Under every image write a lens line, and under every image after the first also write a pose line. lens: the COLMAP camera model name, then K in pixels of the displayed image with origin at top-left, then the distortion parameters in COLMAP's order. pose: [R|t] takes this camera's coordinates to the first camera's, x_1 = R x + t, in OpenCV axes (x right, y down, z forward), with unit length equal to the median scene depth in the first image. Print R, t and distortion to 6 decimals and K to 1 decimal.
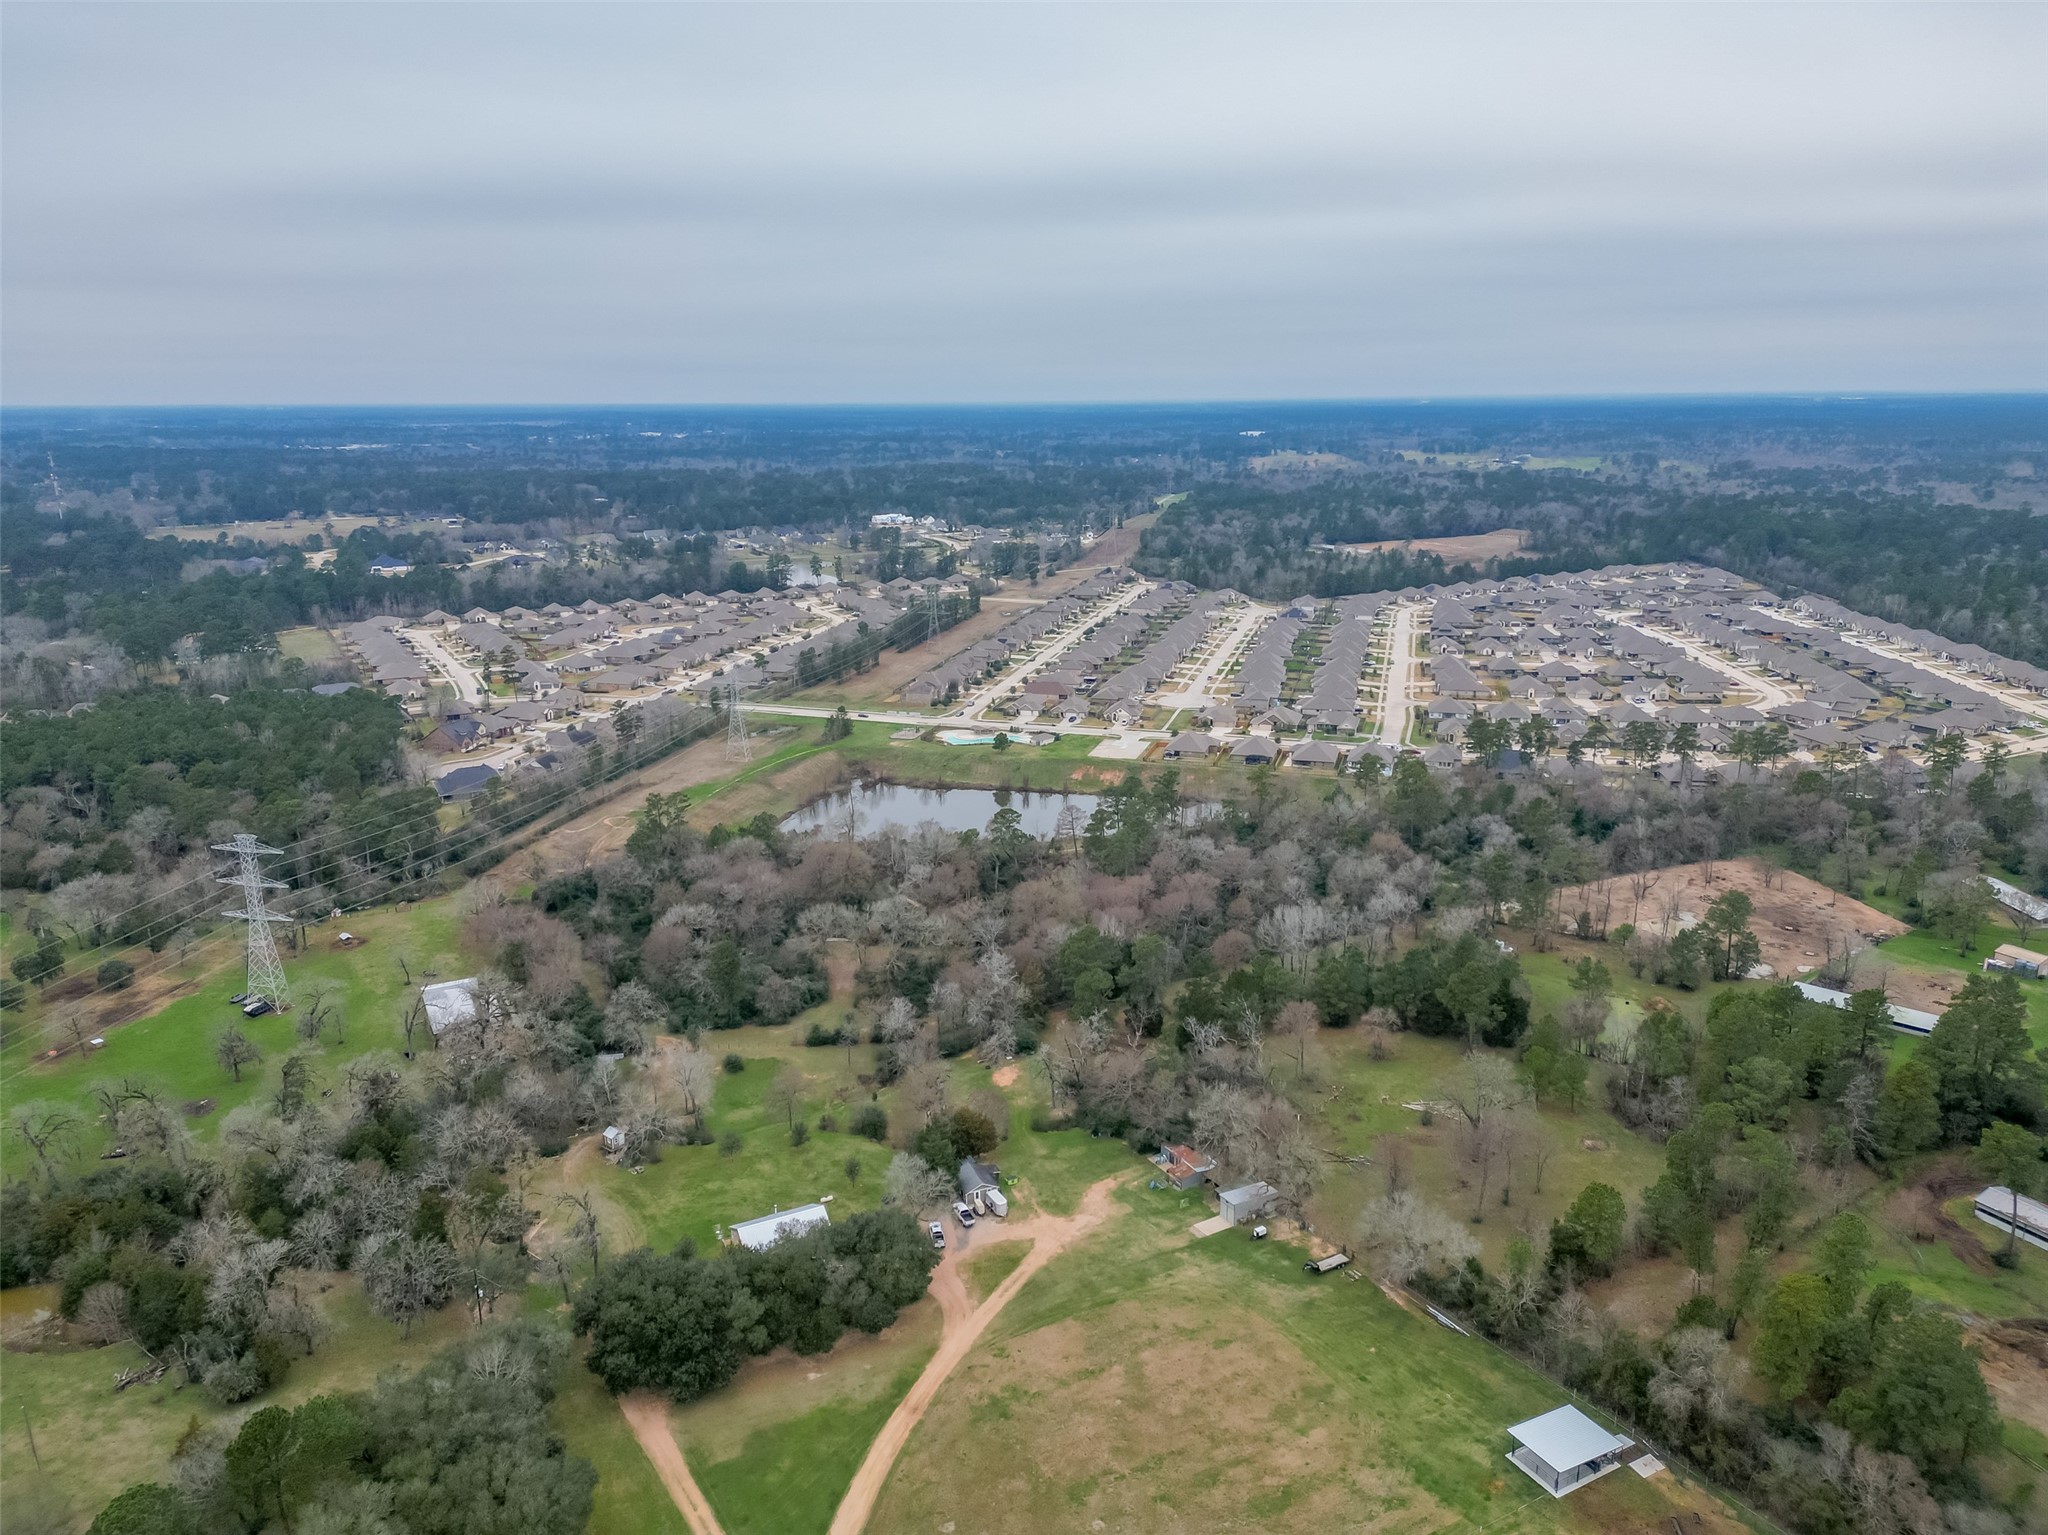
lens RADIAL K [[1424.3, 0, 1033.5], [0, 1424.3, 762.3], [0, 0, 1]] dist [0.060763, -0.044367]
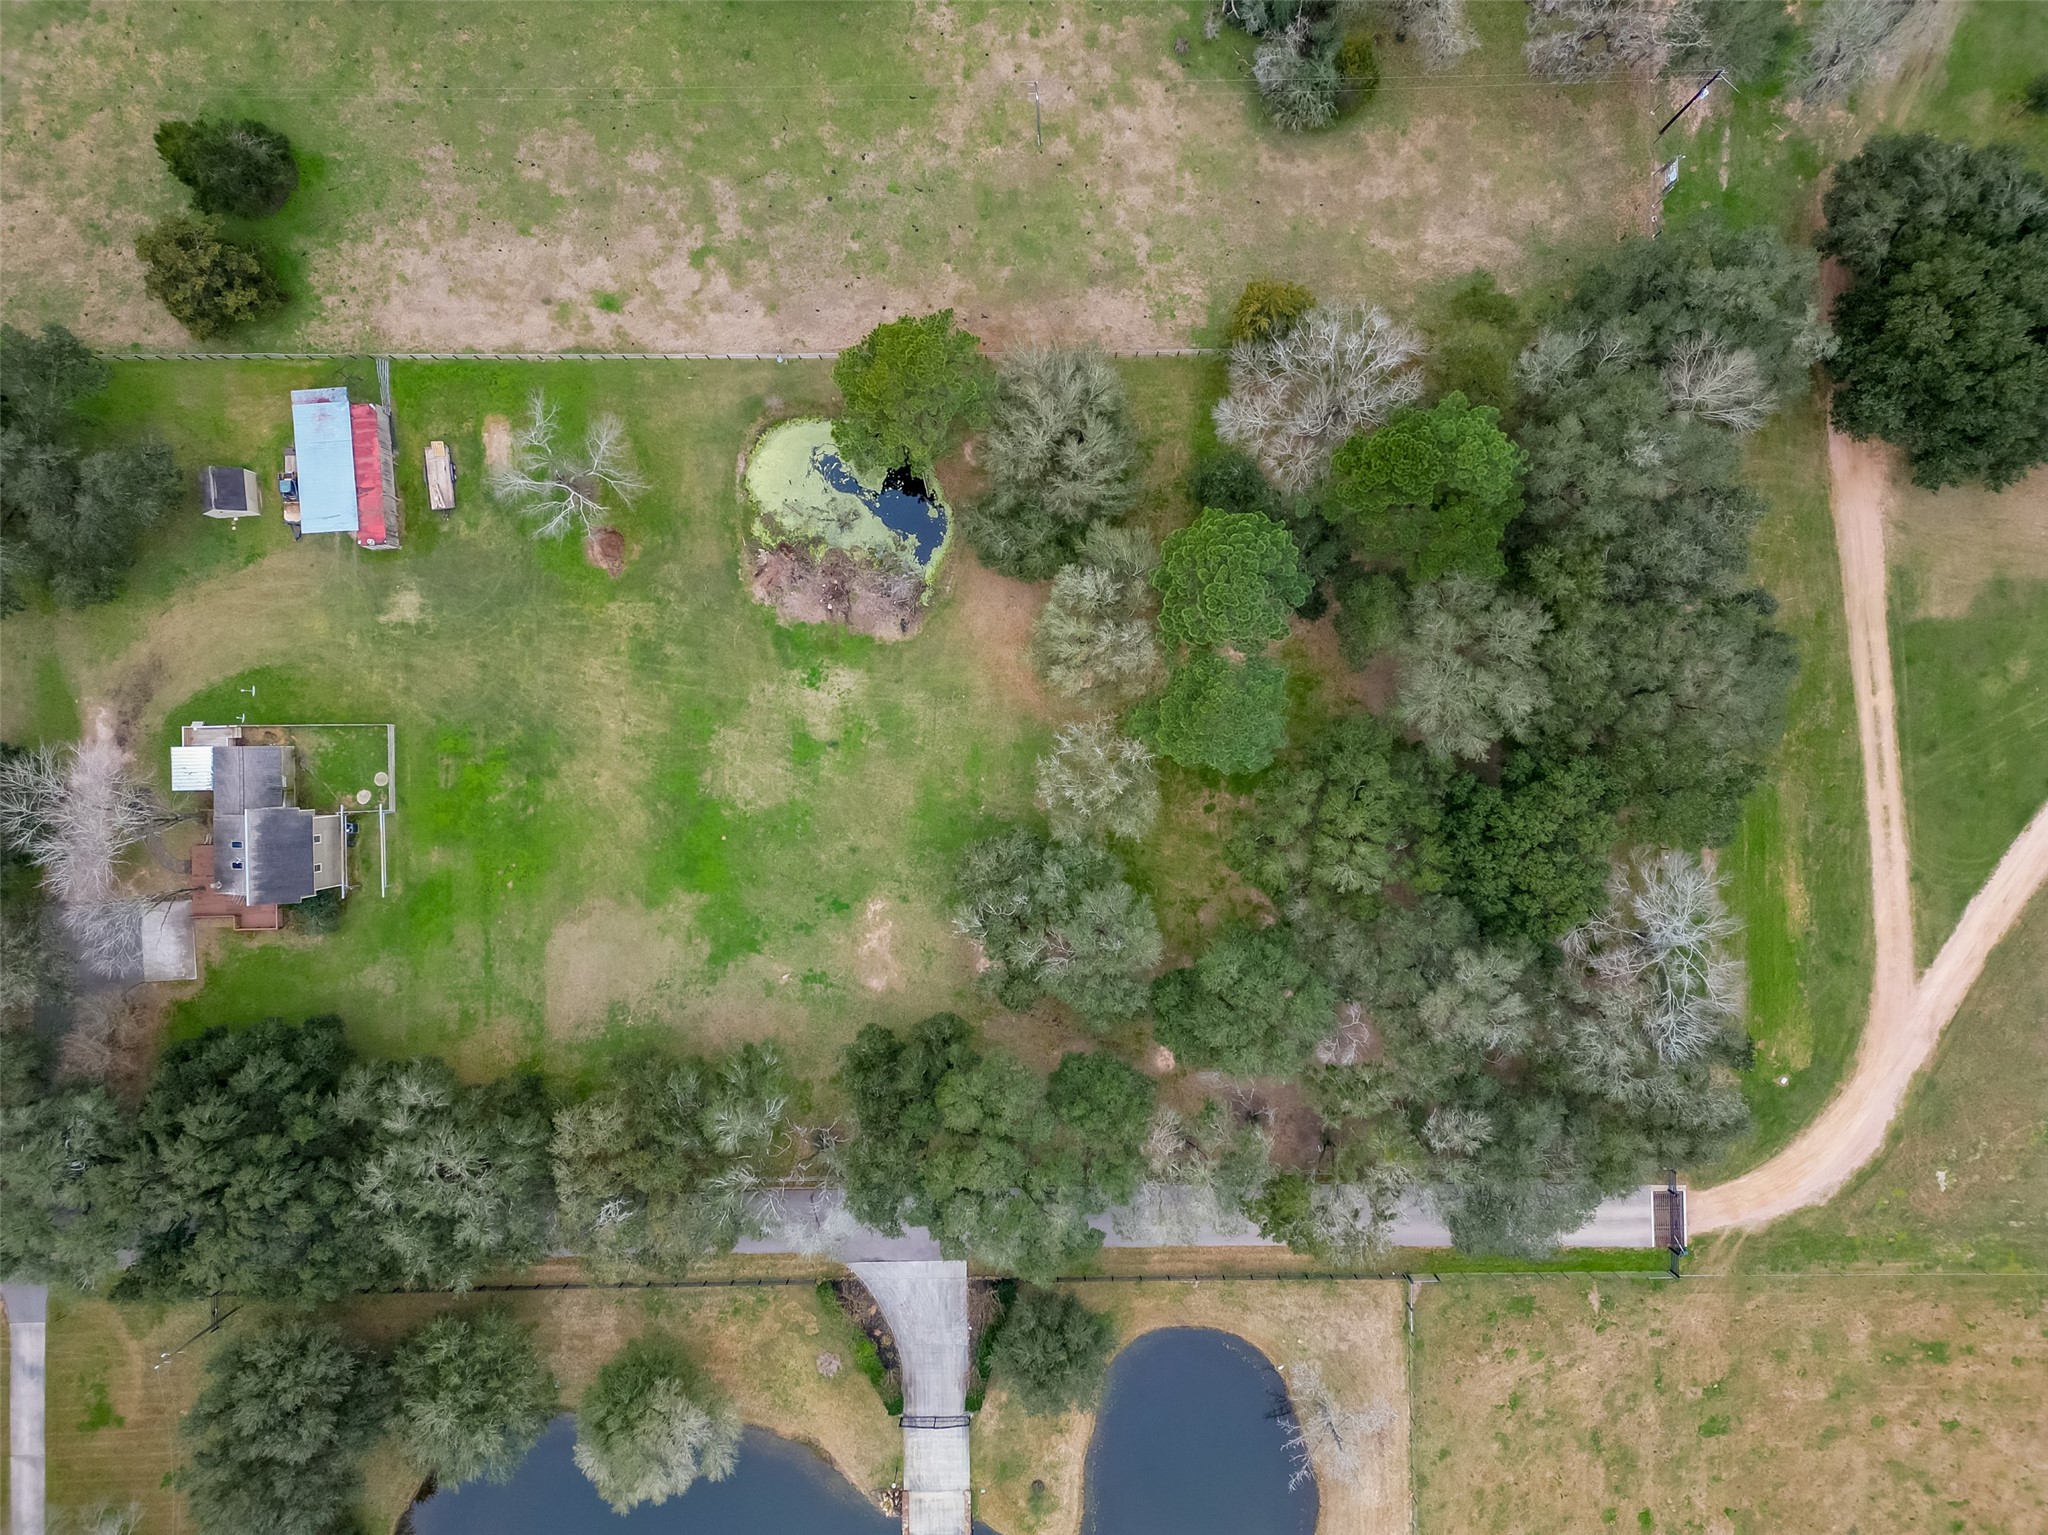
lens RADIAL K [[1424.3, 0, 1028.6], [0, 1424.3, 779.4], [0, 0, 1]] dist [0.060763, -0.044367]
pose [[0.885285, 0.465022, 0.005054, -0.335806], [-0.118300, 0.214677, 0.969494, -0.060825], [0.449751, -0.858876, 0.245063, 0.351607]]
